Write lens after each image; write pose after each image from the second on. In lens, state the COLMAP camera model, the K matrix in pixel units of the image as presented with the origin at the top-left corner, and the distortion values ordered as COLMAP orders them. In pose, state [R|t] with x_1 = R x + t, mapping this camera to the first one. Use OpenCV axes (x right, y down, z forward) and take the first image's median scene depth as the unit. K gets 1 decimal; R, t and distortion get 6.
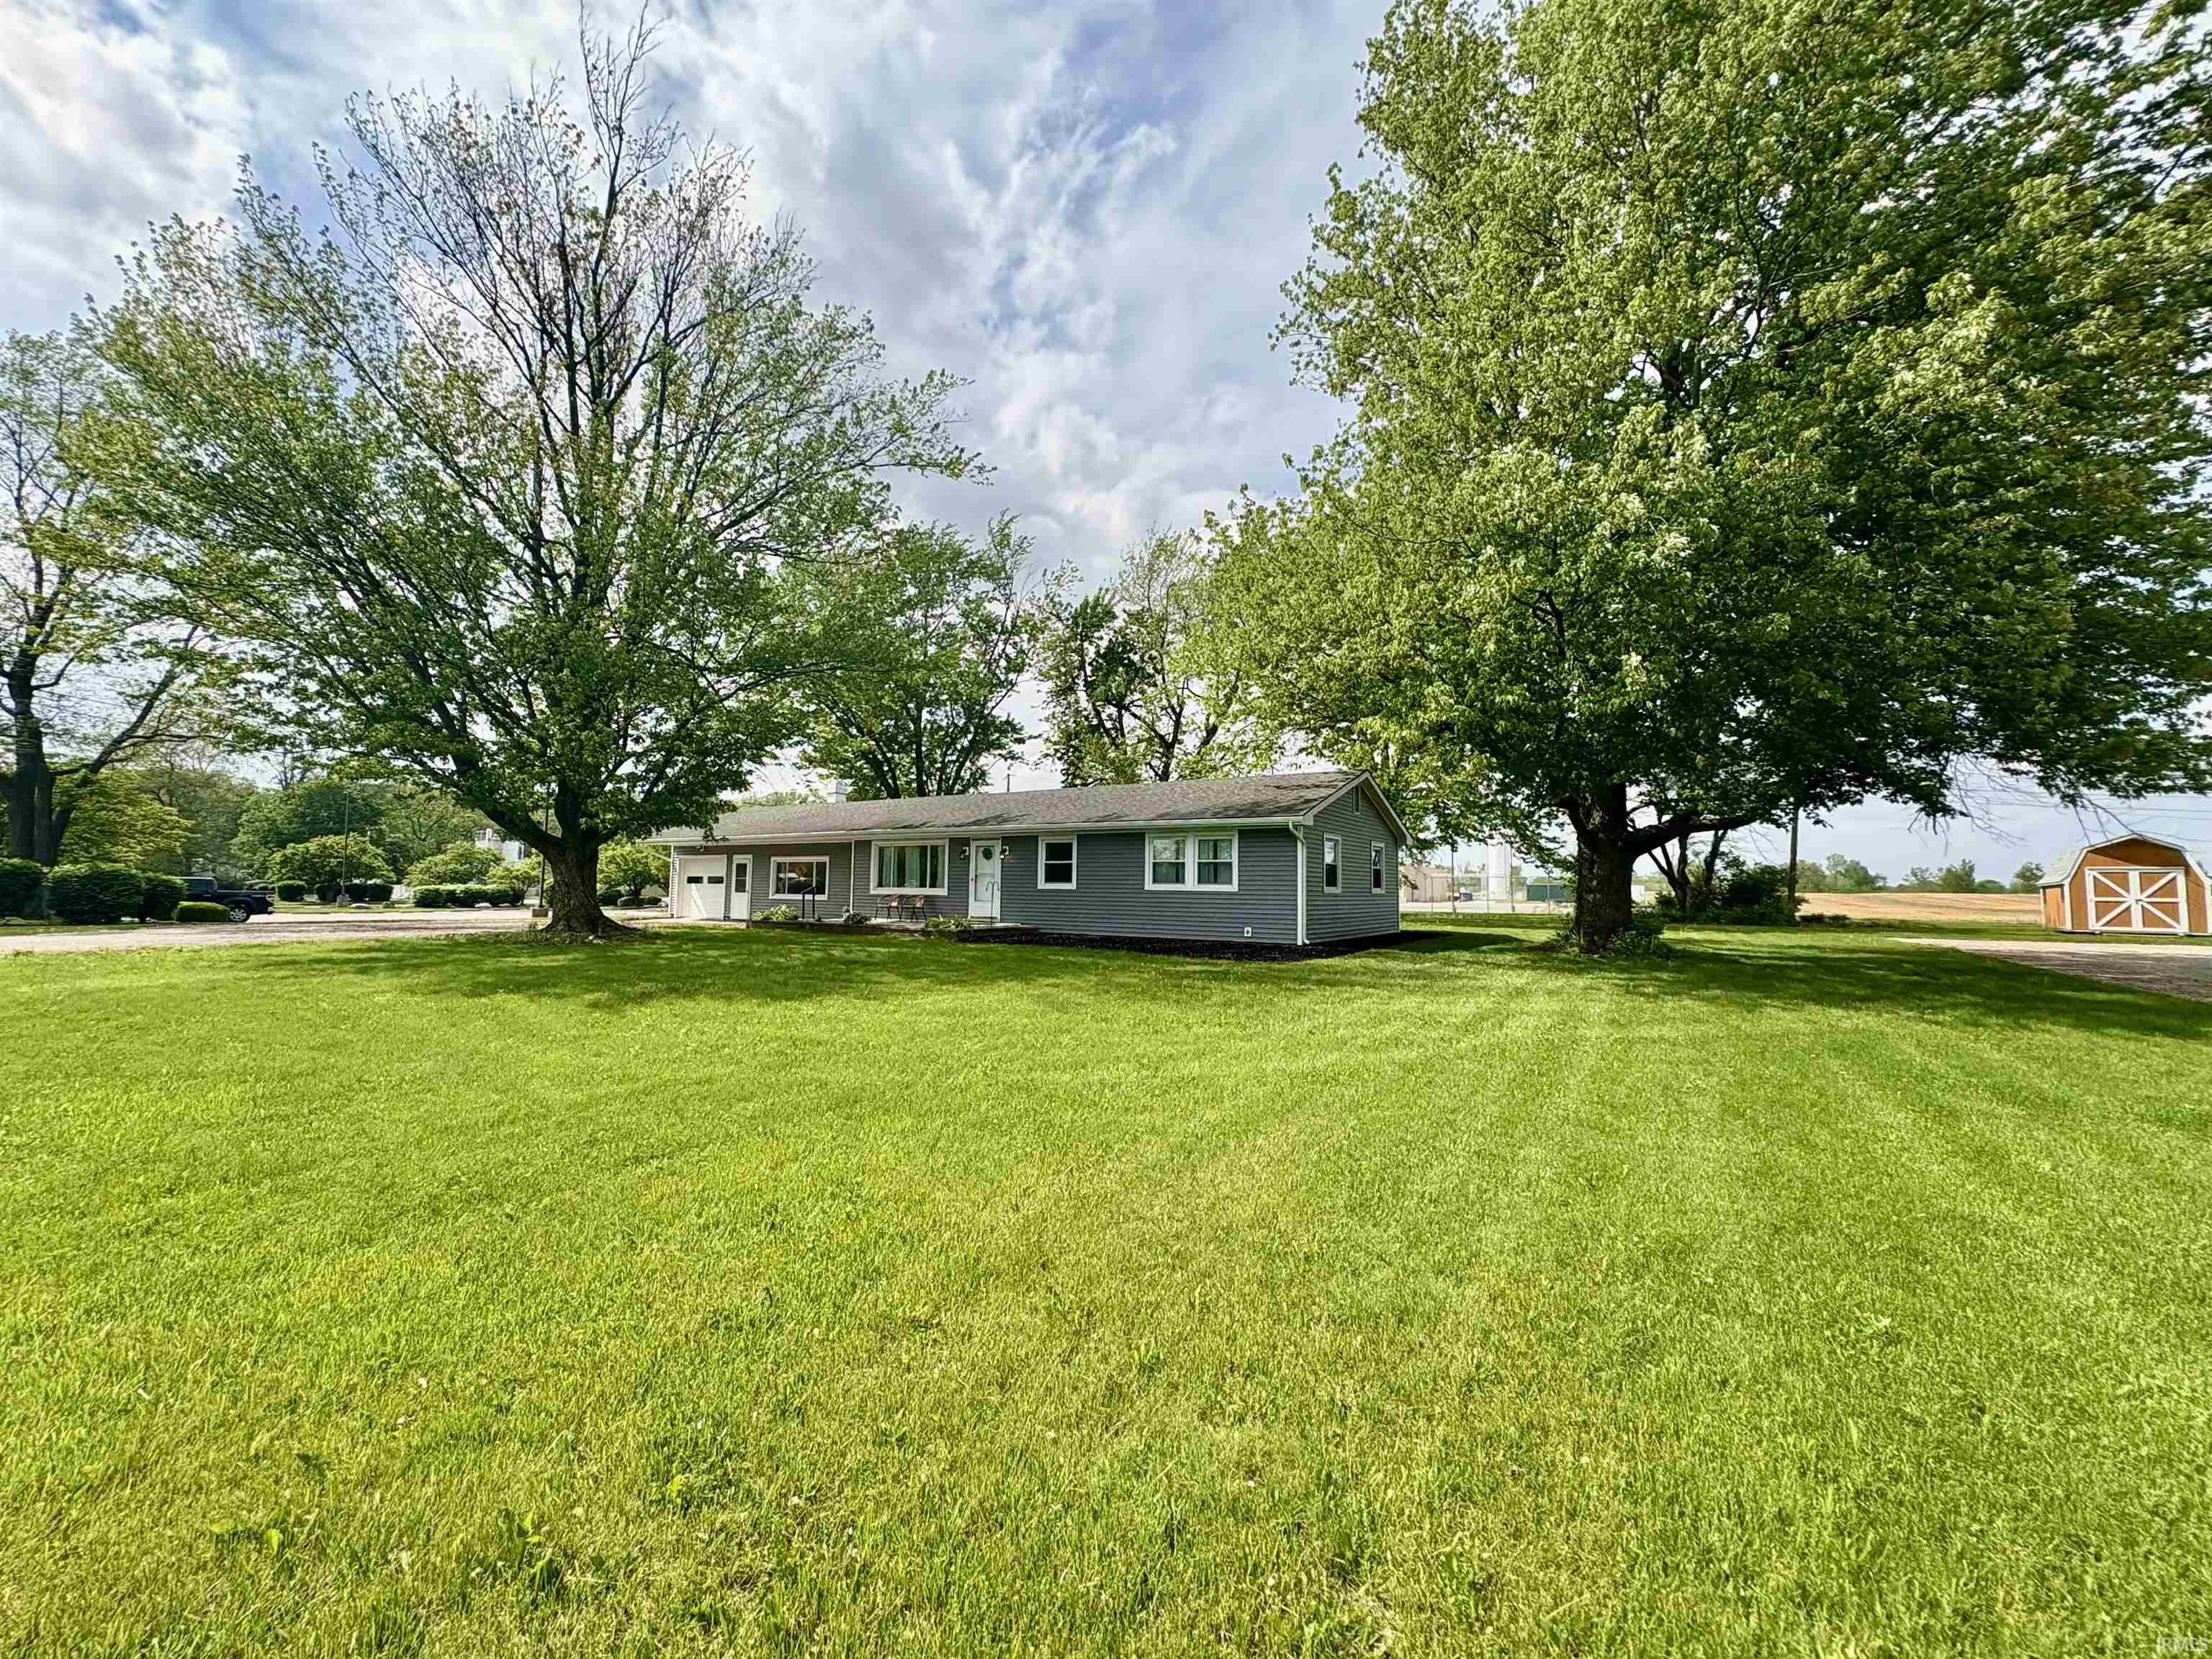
lens RADIAL K [[880.2, 0, 1107.5], [0, 880.2, 828.0], [0, 0, 1]] dist [0.001903, -0.000350]
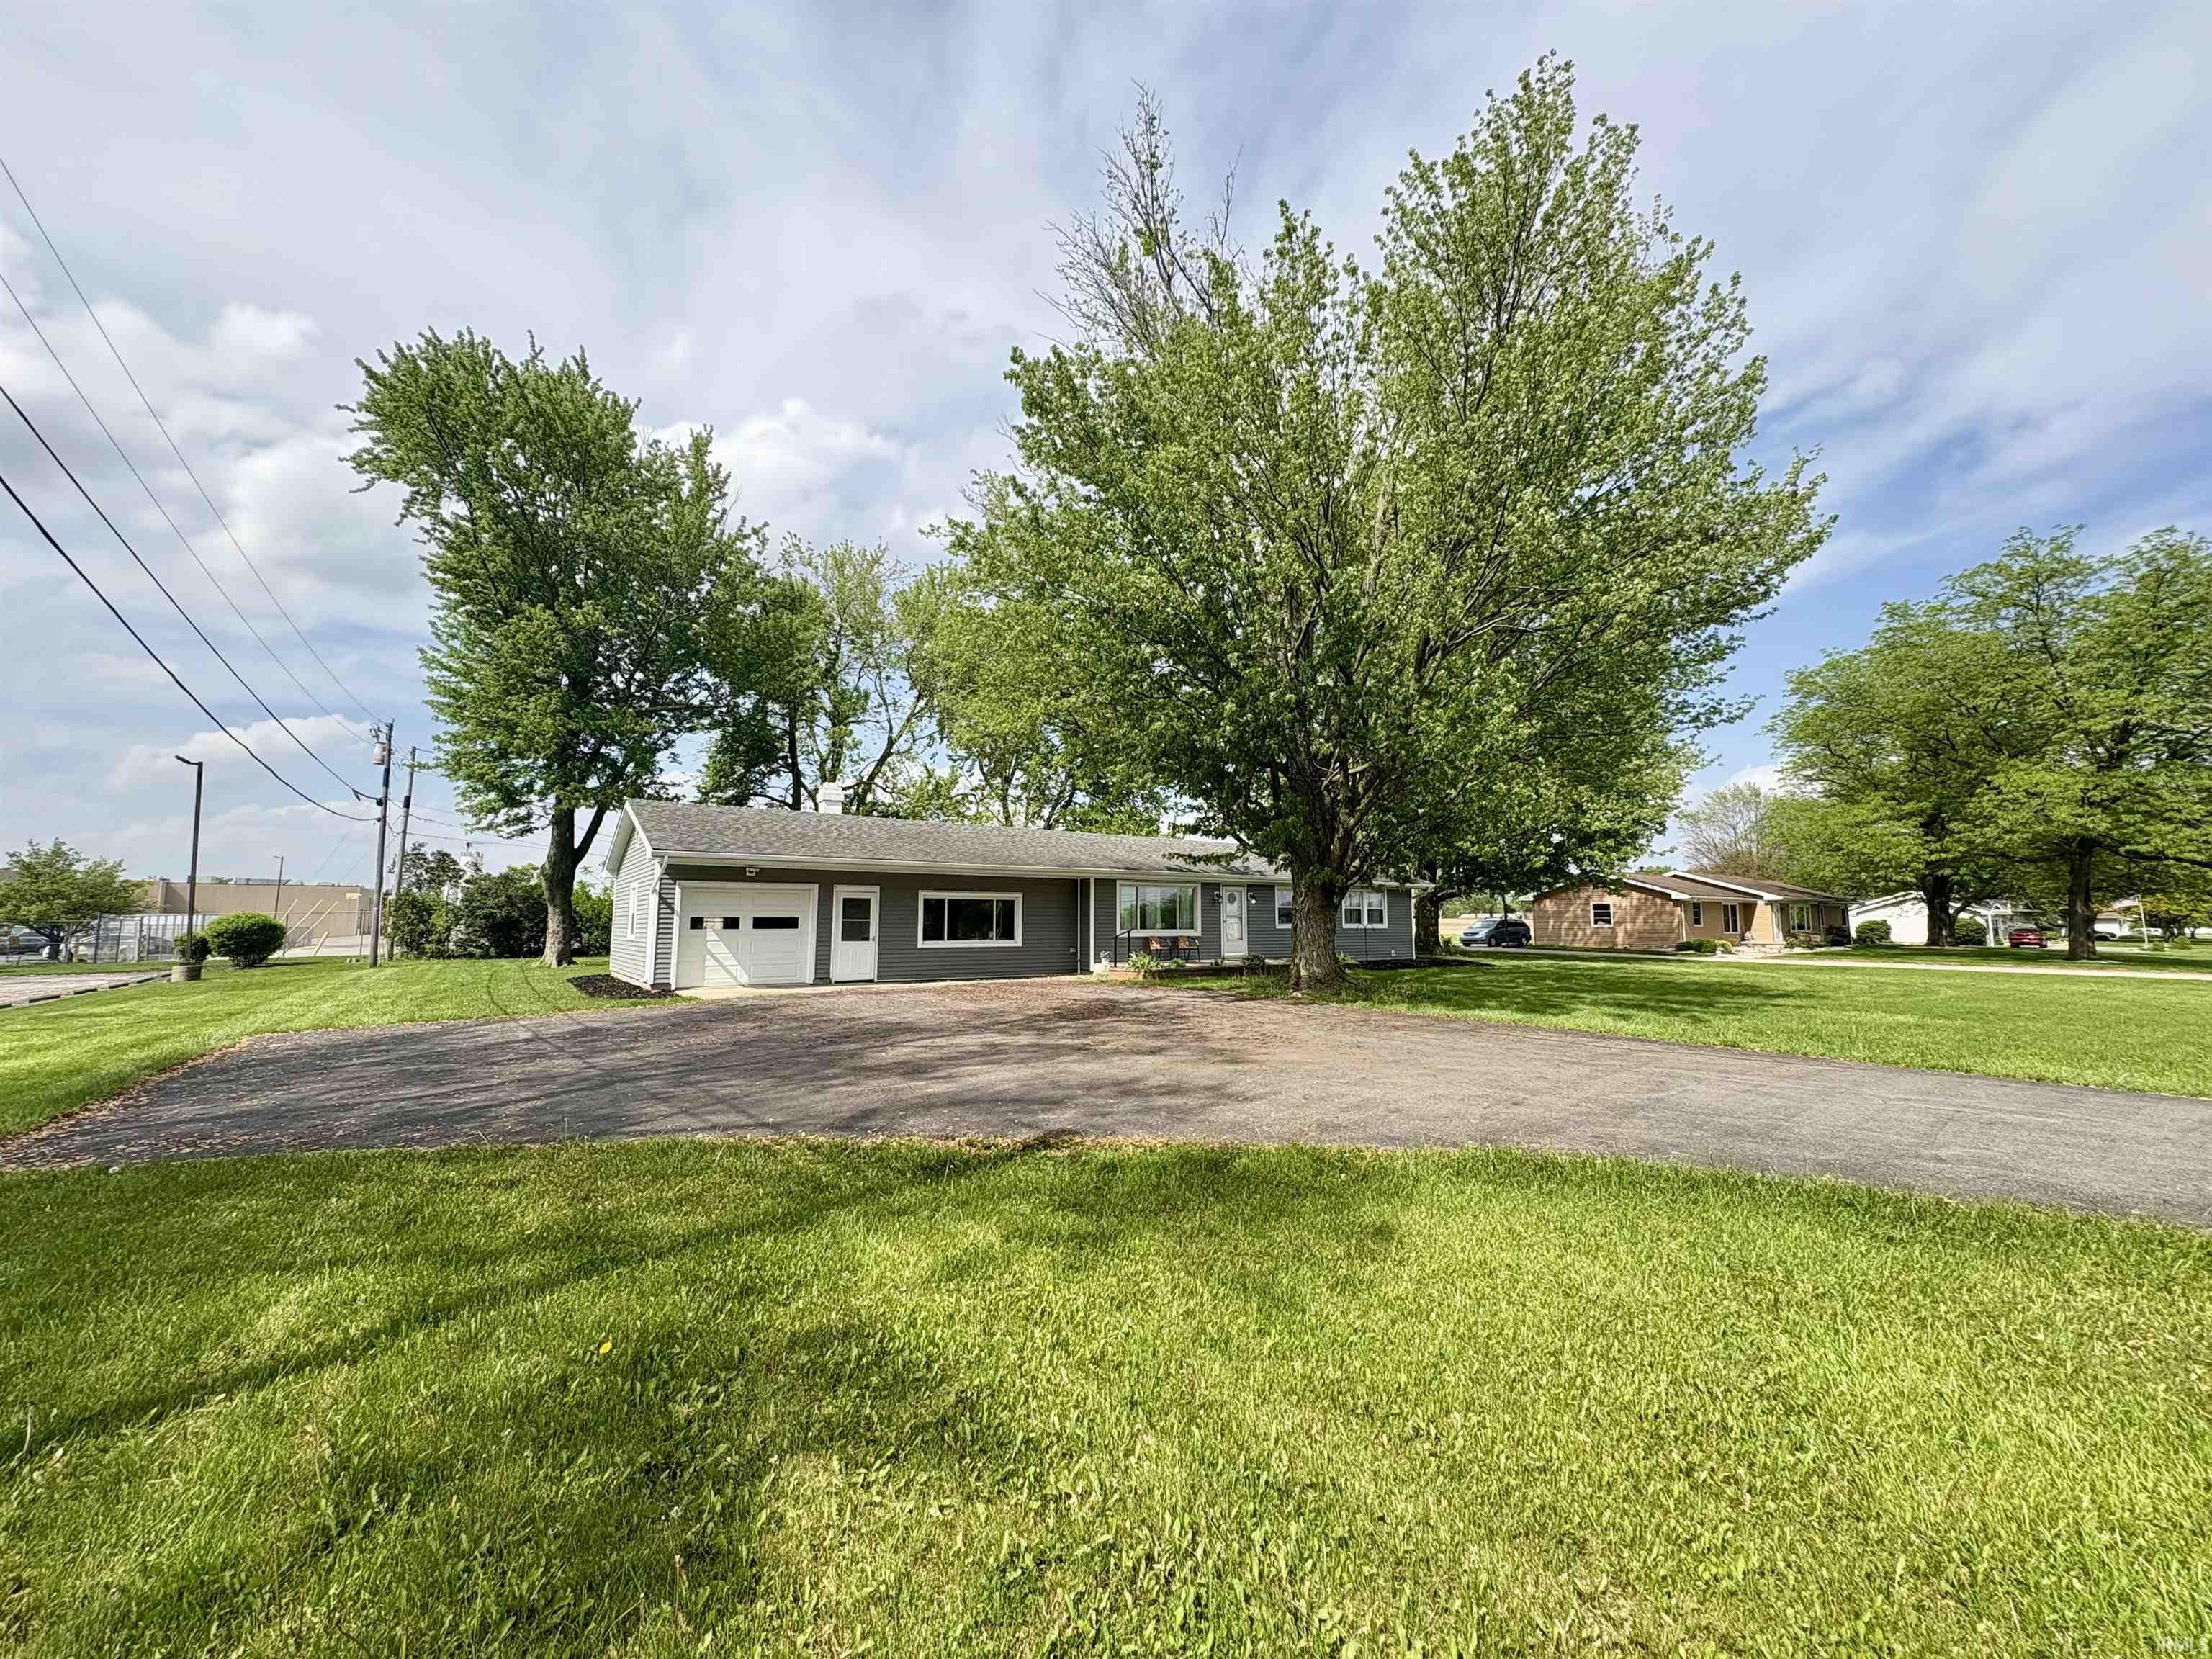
lens RADIAL K [[880.2, 0, 1107.5], [0, 880.2, 828.0], [0, 0, 1]] dist [0.001903, -0.000350]
pose [[0.376762, 0.122361, 0.918193, -1.290796], [-0.027872, 0.992286, -0.120799, 0.083608], [-0.925891, 0.019920, 0.377266, 0.736952]]
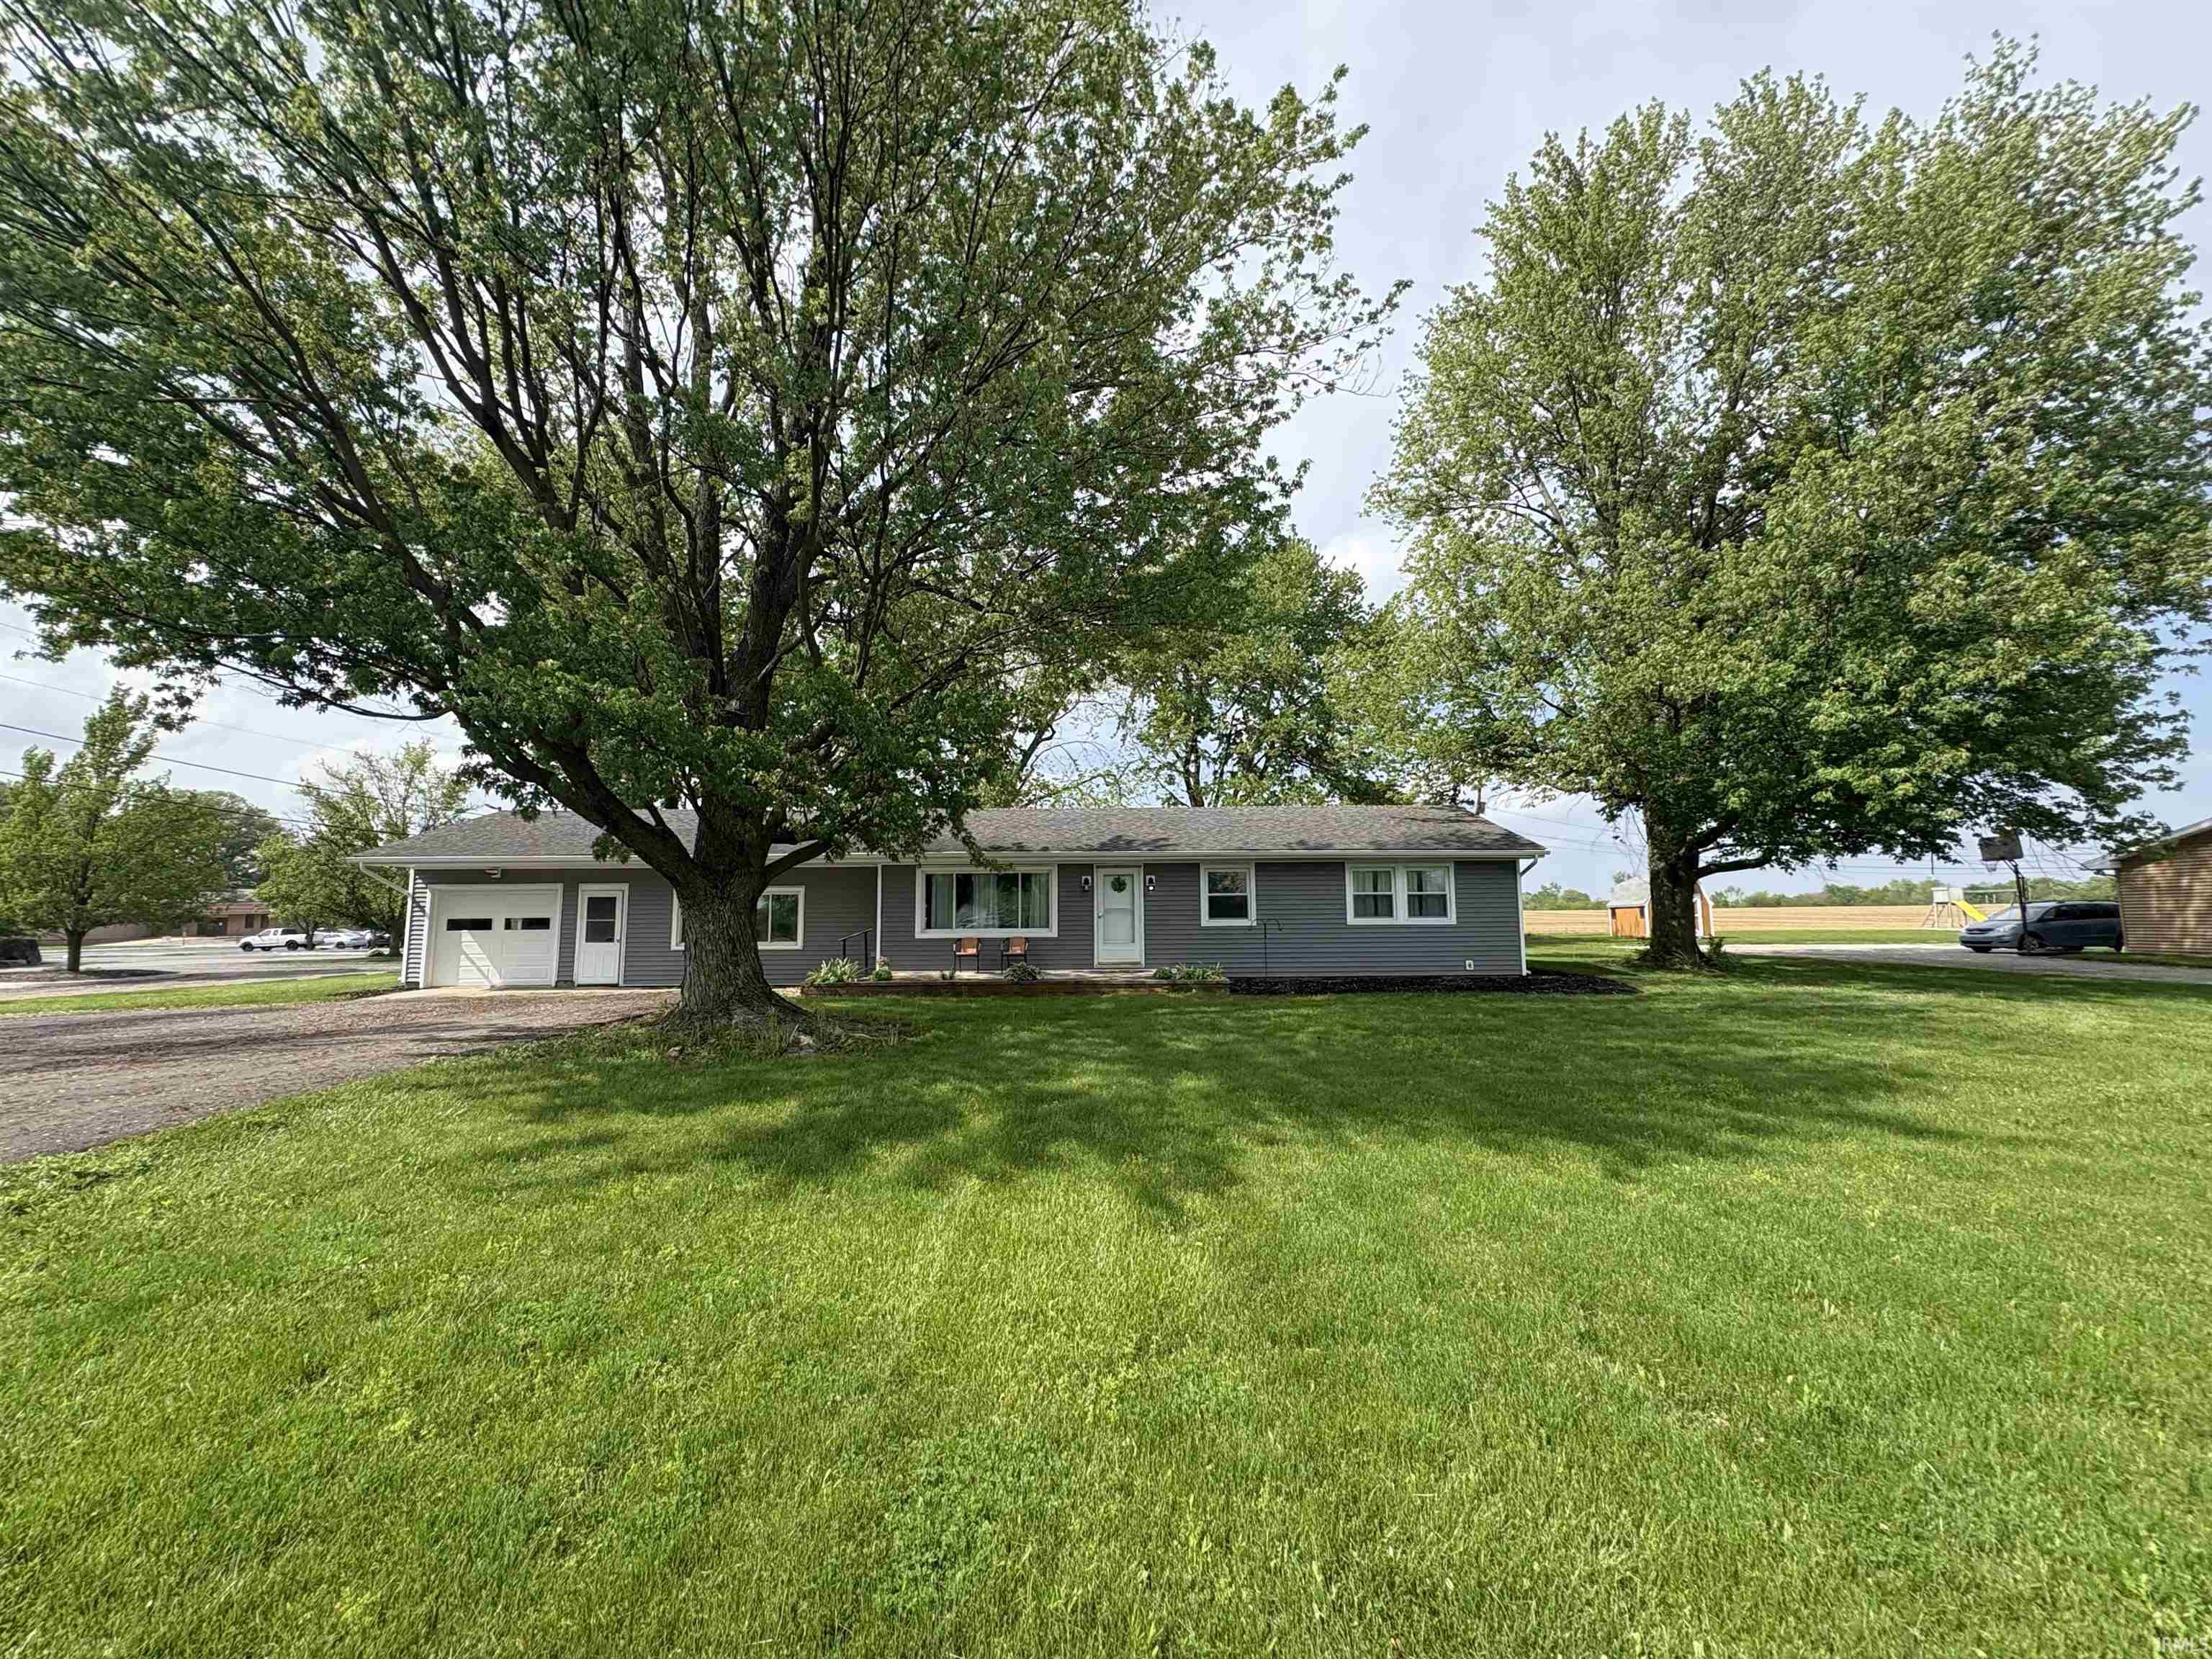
lens RADIAL K [[880.2, 0, 1107.5], [0, 880.2, 828.0], [0, 0, 1]] dist [0.001903, -0.000350]
pose [[0.834593, 0.052071, 0.548401, -0.611729], [-0.021013, 0.997807, -0.062763, 0.029645], [-0.550467, 0.040858, 0.833857, 0.333779]]
